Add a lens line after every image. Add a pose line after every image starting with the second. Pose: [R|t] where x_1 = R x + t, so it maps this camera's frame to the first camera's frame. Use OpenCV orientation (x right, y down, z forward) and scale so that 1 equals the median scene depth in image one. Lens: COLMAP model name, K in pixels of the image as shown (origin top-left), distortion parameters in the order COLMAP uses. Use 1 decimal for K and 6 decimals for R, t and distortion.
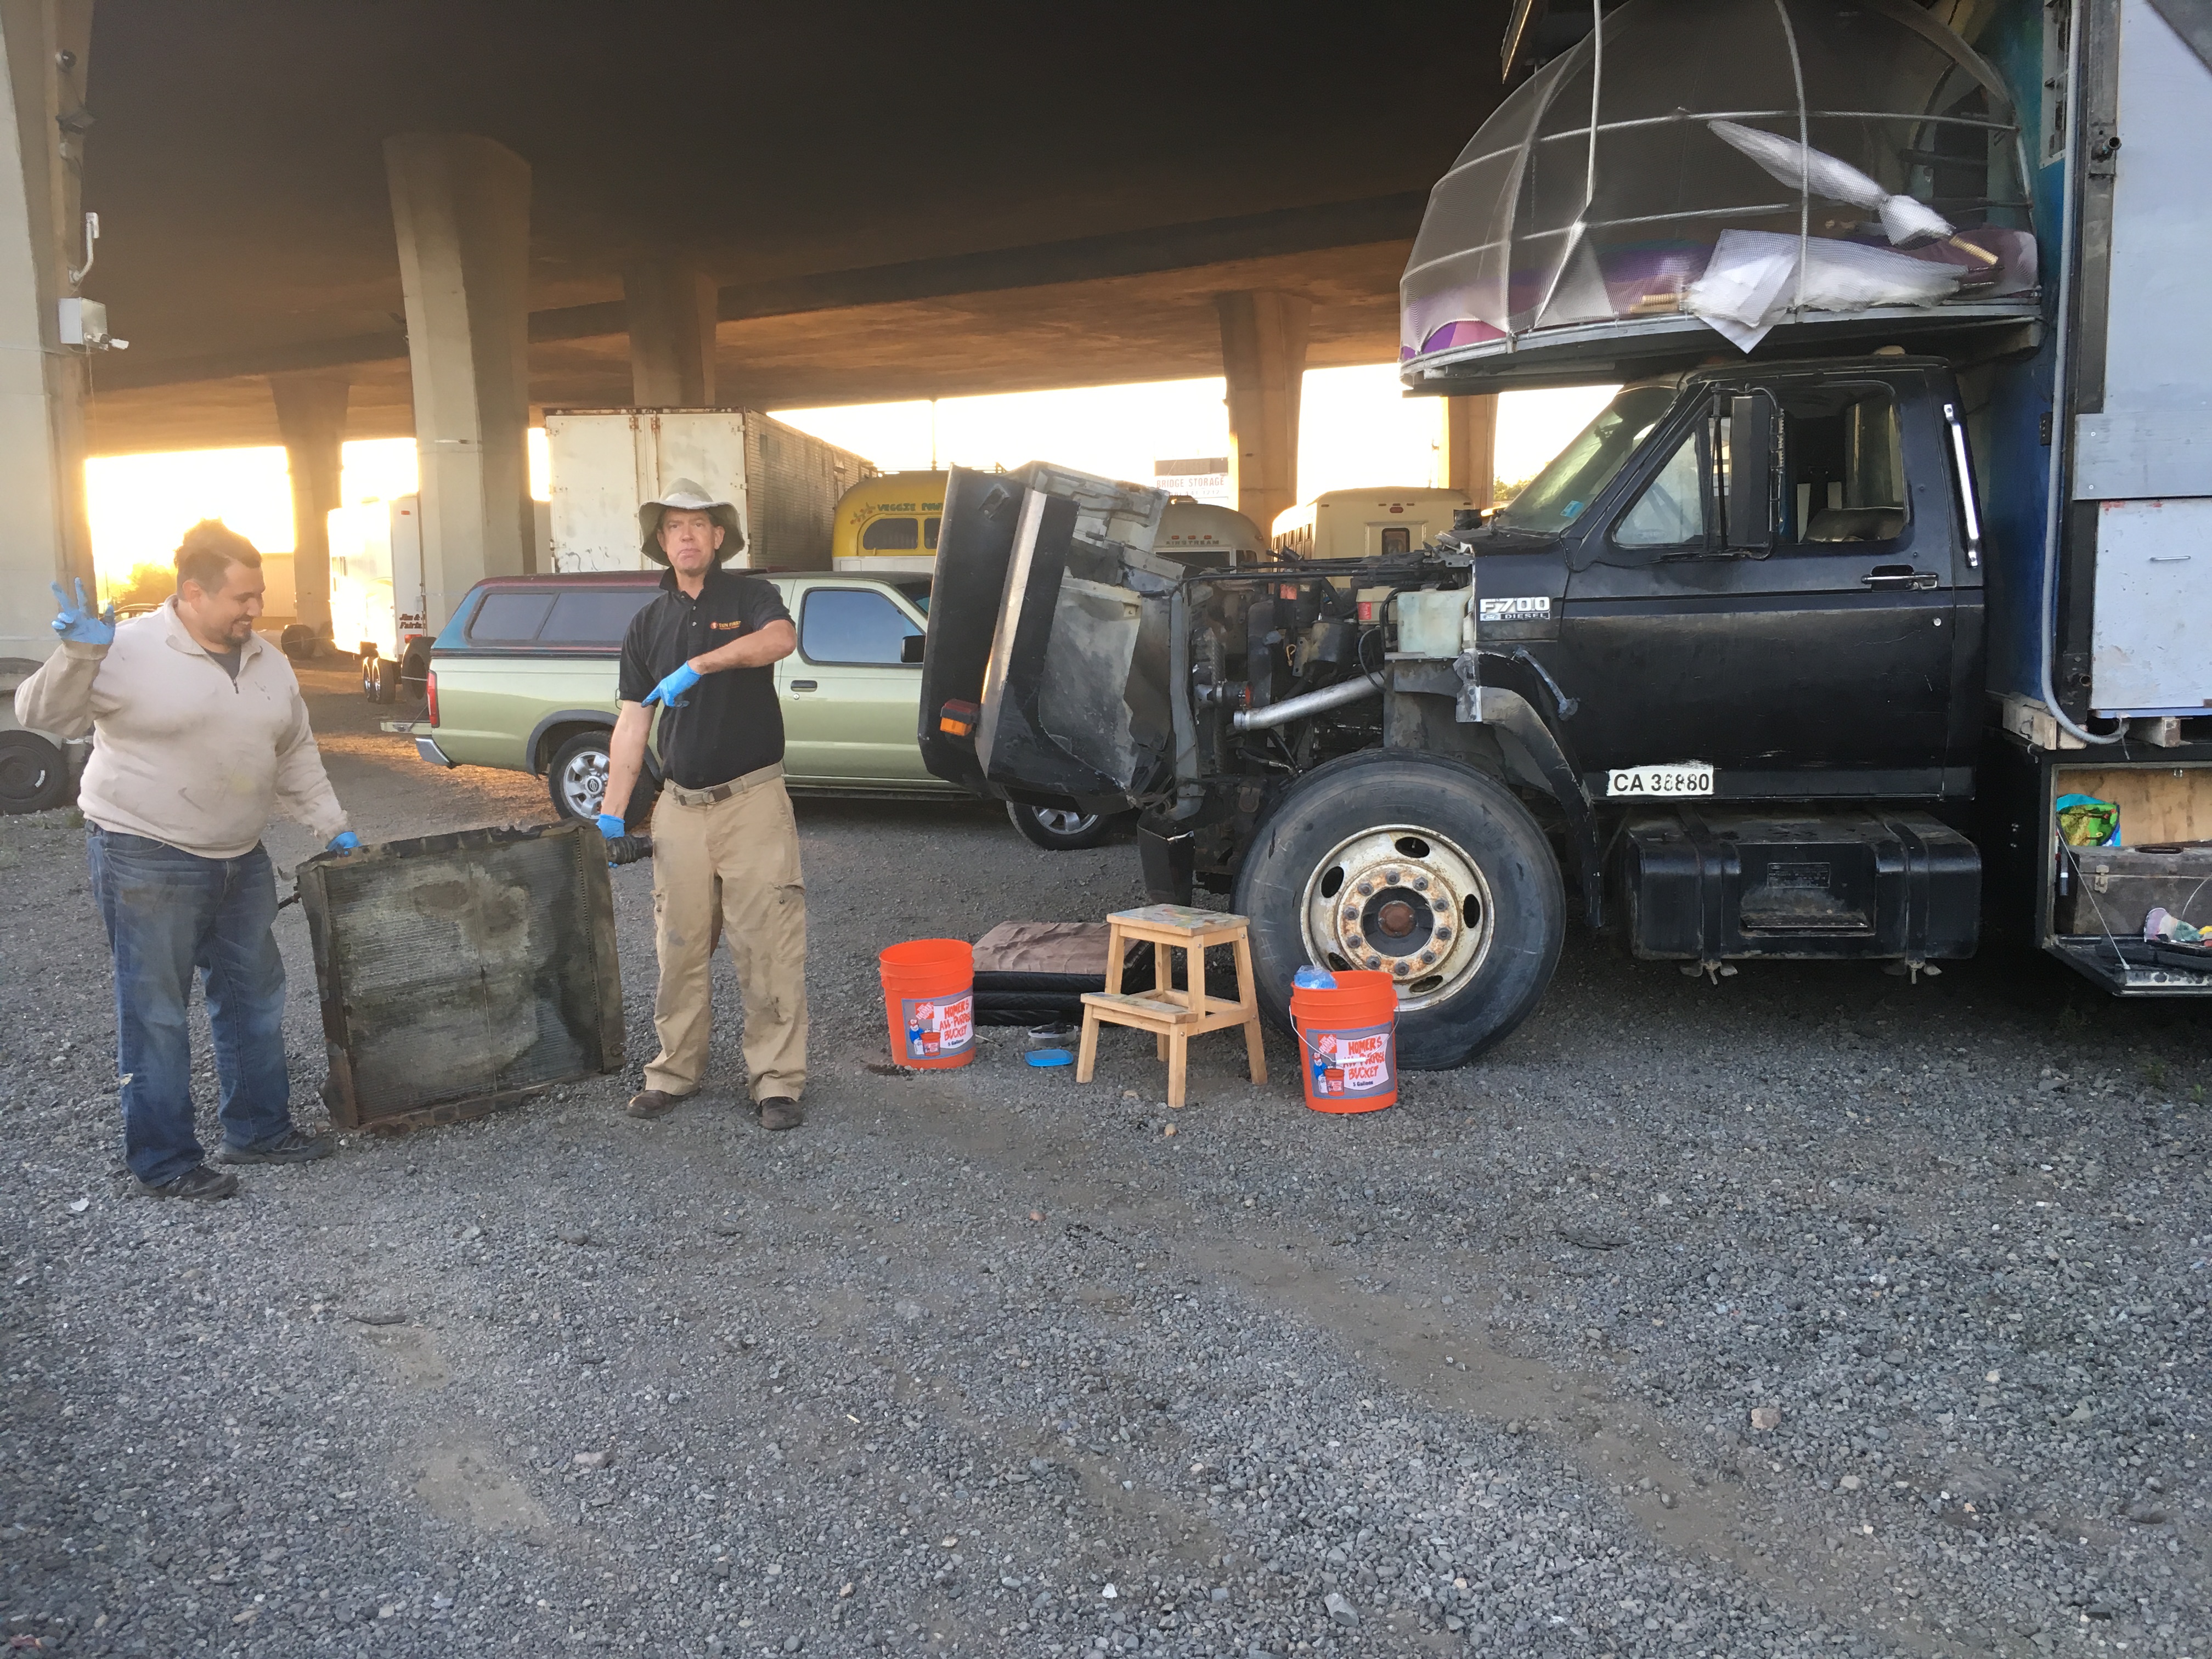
lens RADIAL K [[1906.0, 0, 1104.6], [0, 1906.0, 836.5], [0, 0, 1]] dist [0.063327, -0.091374]
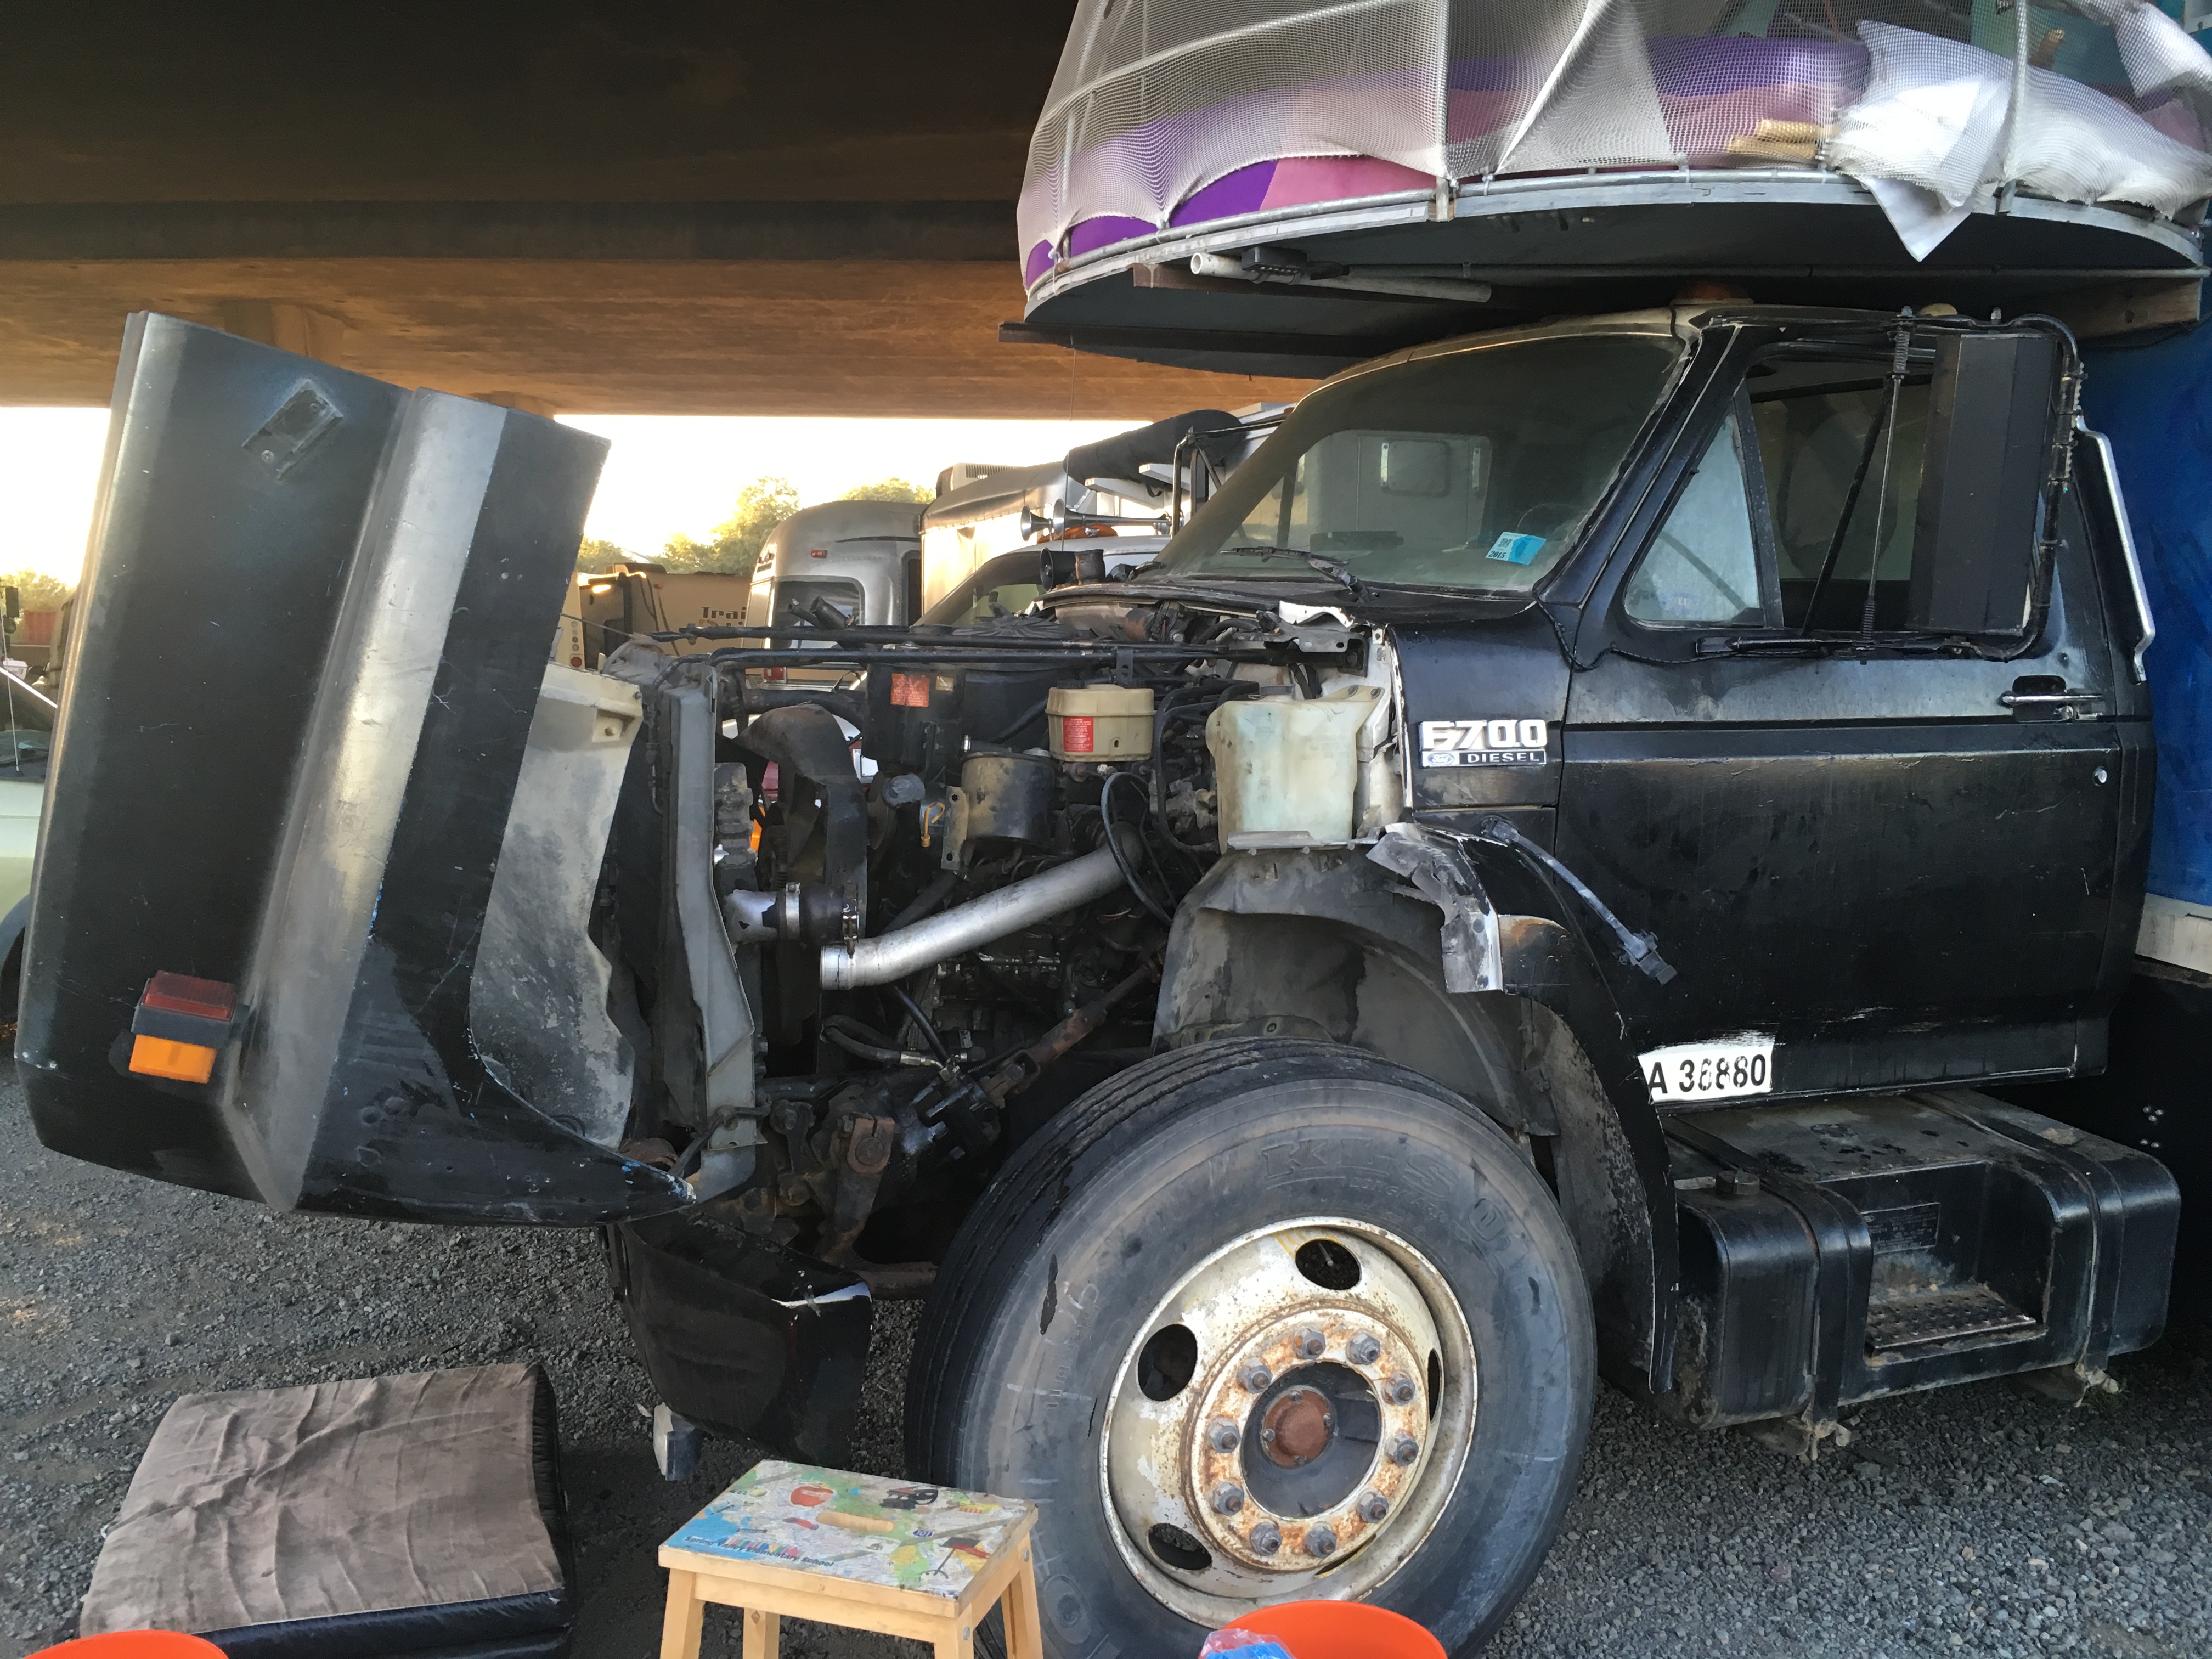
lens RADIAL K [[1906.0, 0, 1106.7], [0, 1906.0, 826.6], [0, 0, 1]] dist [0.063327, -0.091374]
pose [[0.871563, -0.013333, 0.490103, -0.106012], [0.036092, 0.998663, -0.037015, -0.083434], [-0.488954, 0.049950, 0.870878, 0.627087]]
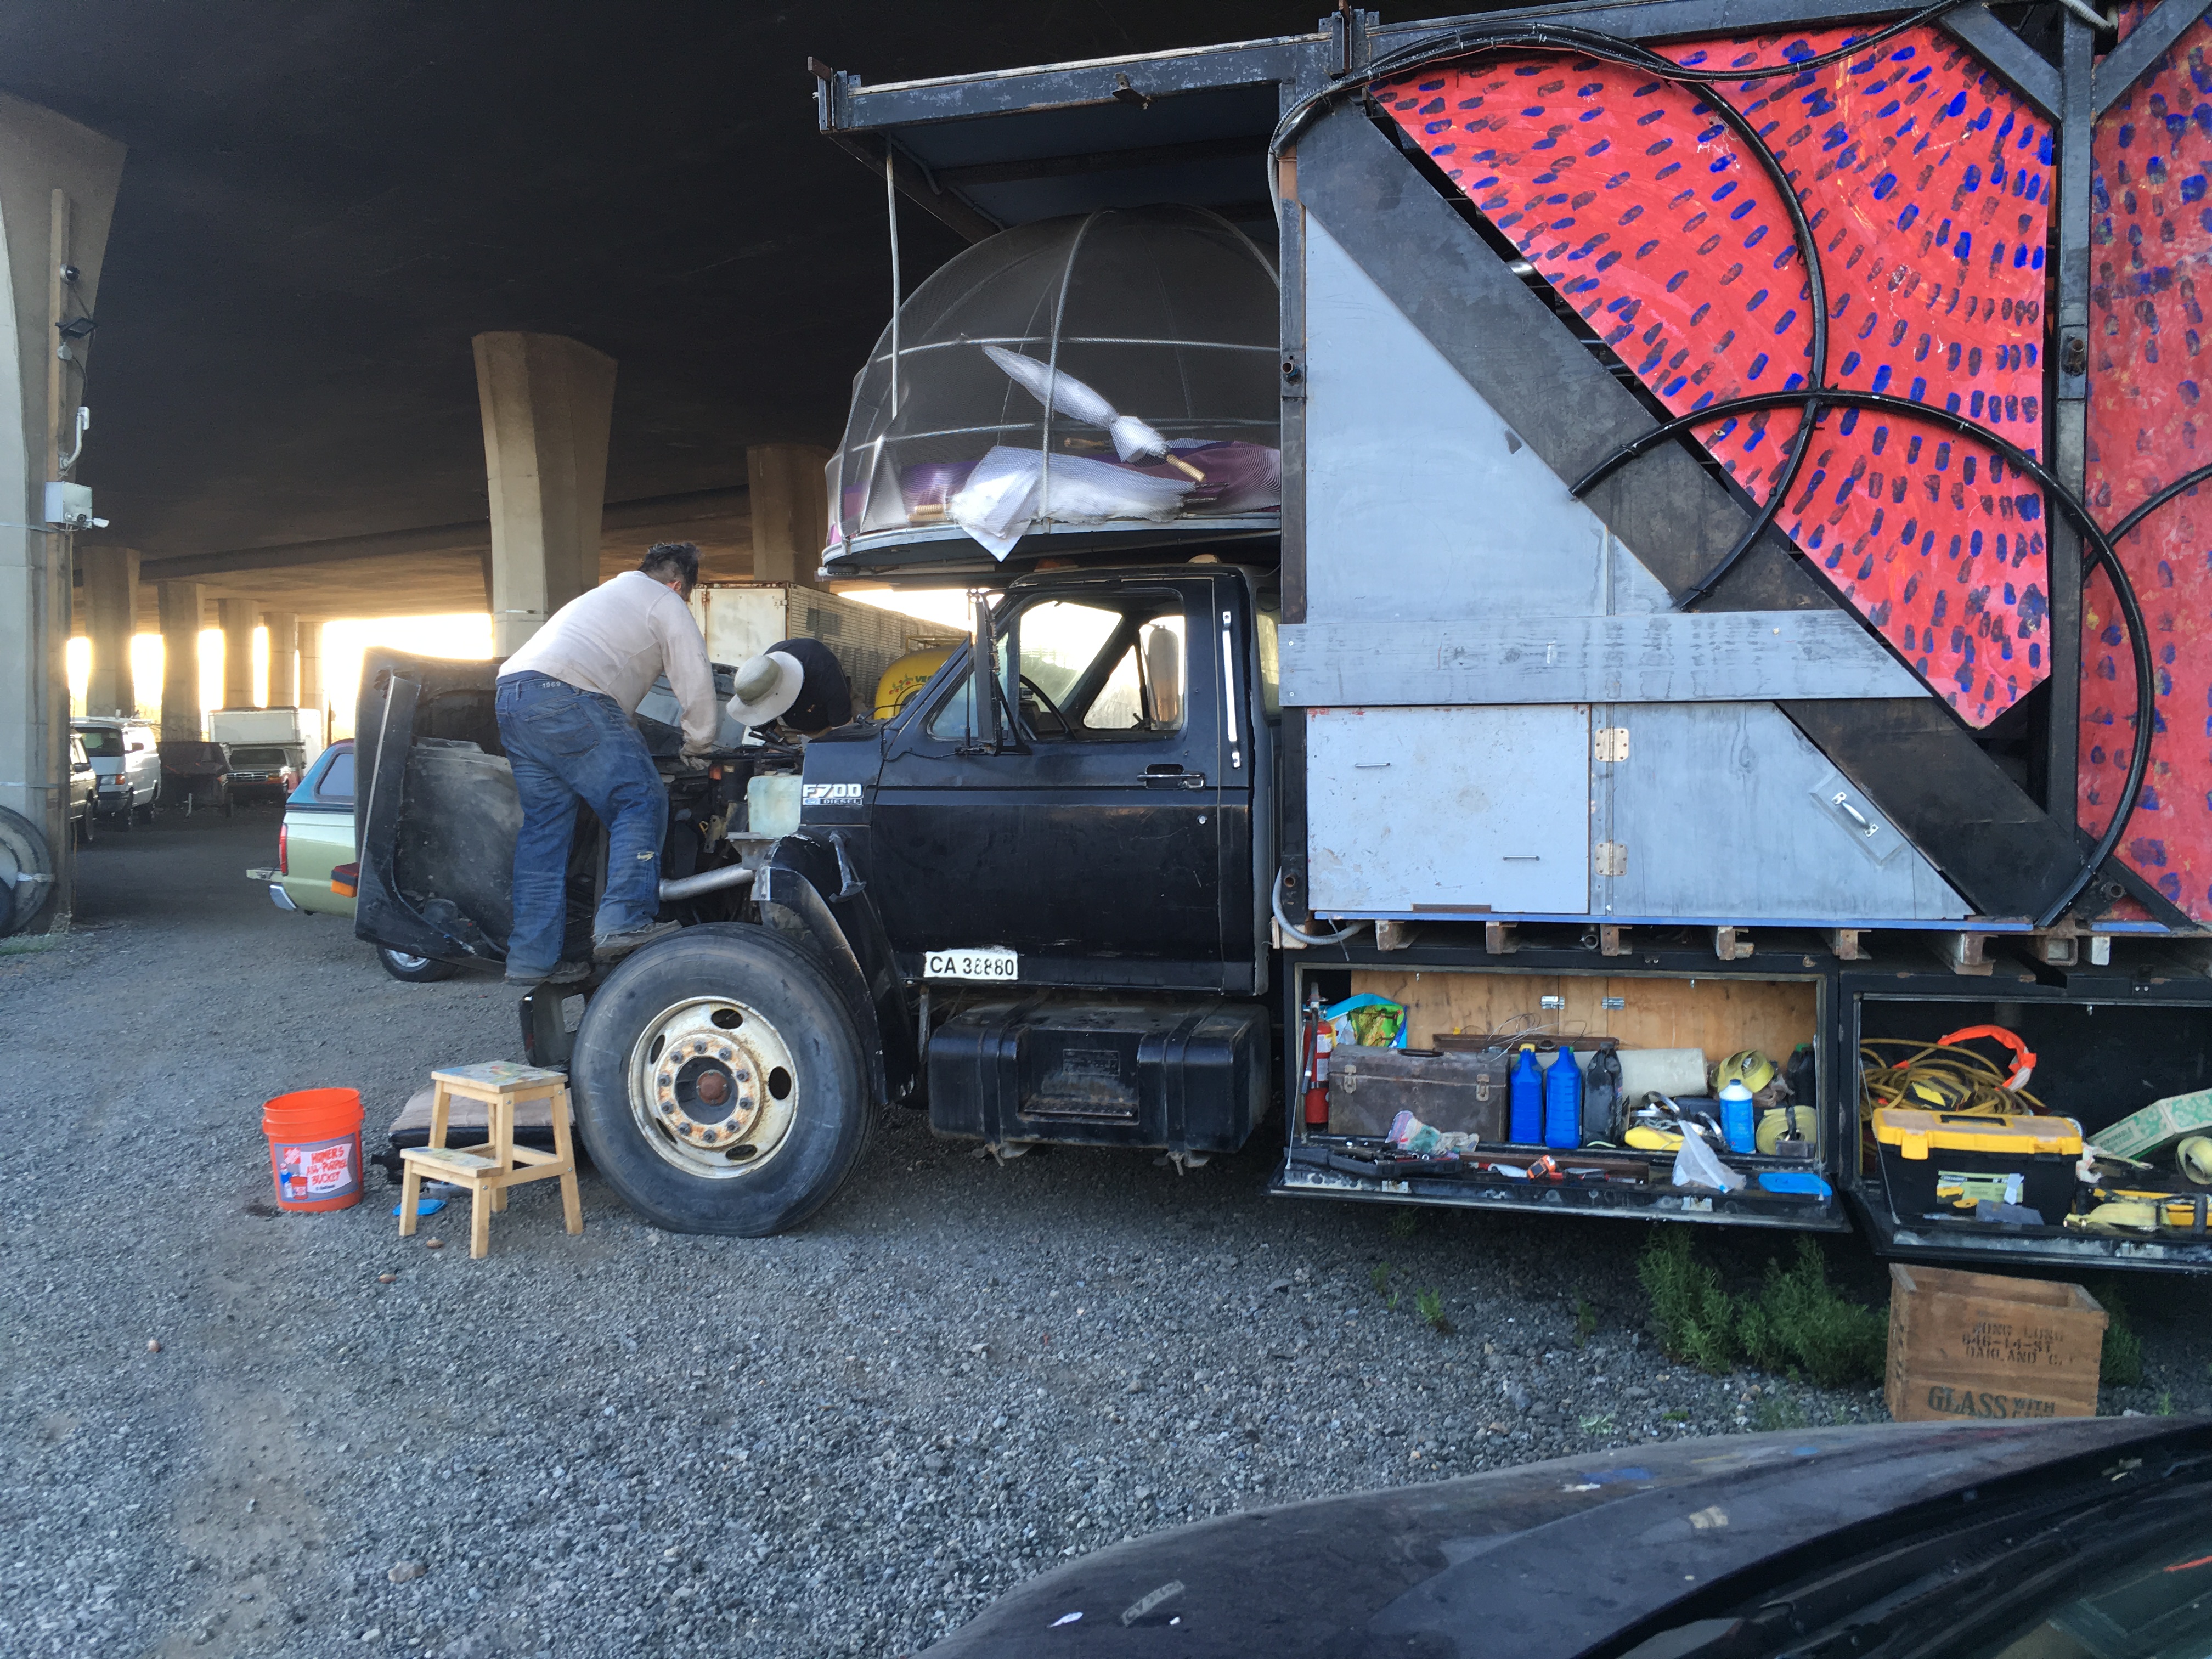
lens RADIAL K [[1906.0, 0, 1105.7], [0, 1906.0, 841.6], [0, 0, 1]] dist [0.063327, -0.091374]
pose [[0.990700, 0.031027, -0.132477, 0.502630], [-0.042211, 0.995700, -0.082466, -0.013411], [0.129349, 0.087291, 0.987750, -0.011714]]
